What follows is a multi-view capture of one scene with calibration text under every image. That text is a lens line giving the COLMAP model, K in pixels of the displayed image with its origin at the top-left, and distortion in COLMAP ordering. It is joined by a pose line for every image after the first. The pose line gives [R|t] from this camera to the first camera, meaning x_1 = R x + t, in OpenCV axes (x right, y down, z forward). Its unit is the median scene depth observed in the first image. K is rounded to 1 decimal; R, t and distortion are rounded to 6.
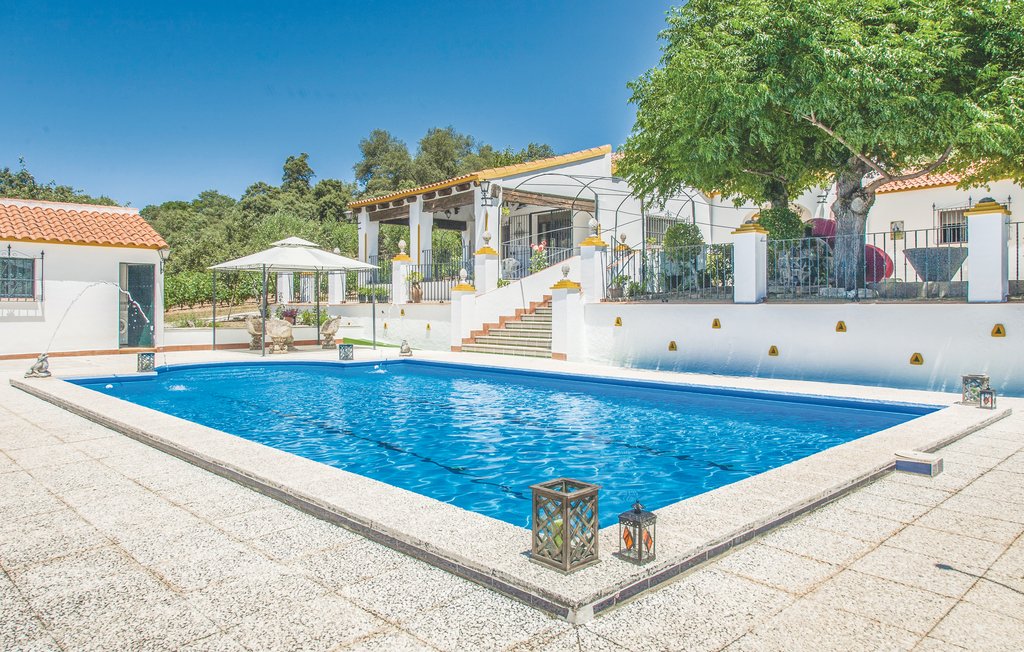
lens RADIAL K [[699.6, 0, 508.6], [0, 699.6, 320.1], [0, 0, 1]] dist [0.054743, 0.002636]
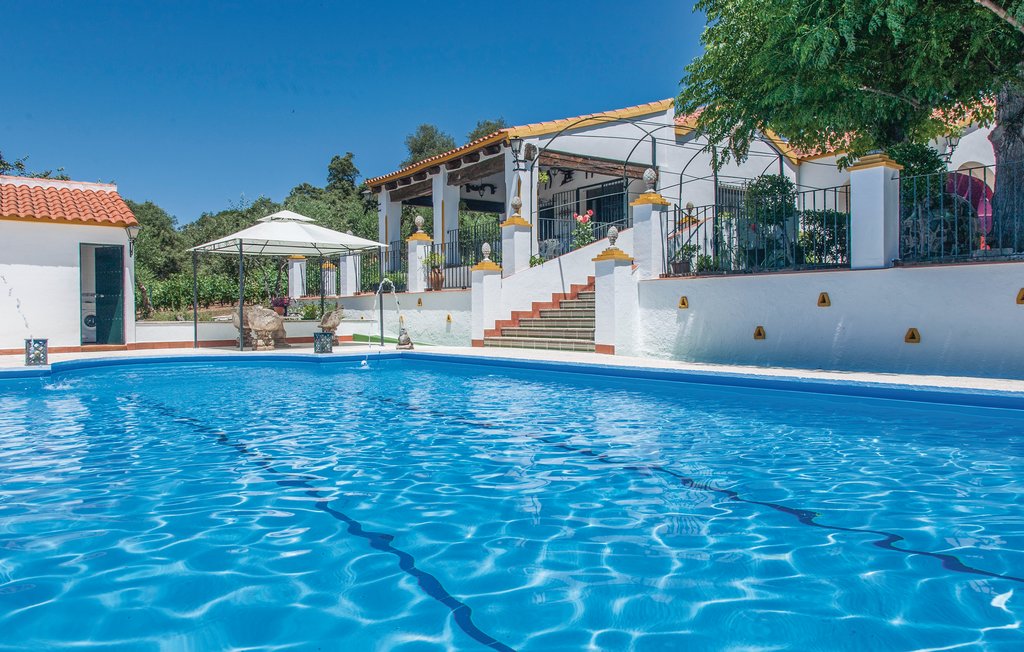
lens RADIAL K [[699.6, 0, 512.0], [0, 699.6, 331.3], [0, 0, 1]] dist [0.054743, 0.002636]
pose [[0.996114, -0.008364, -0.087675, 0.032927], [0.008251, 0.999965, -0.001644, 0.027964], [0.087686, 0.000914, 0.996148, 0.198629]]
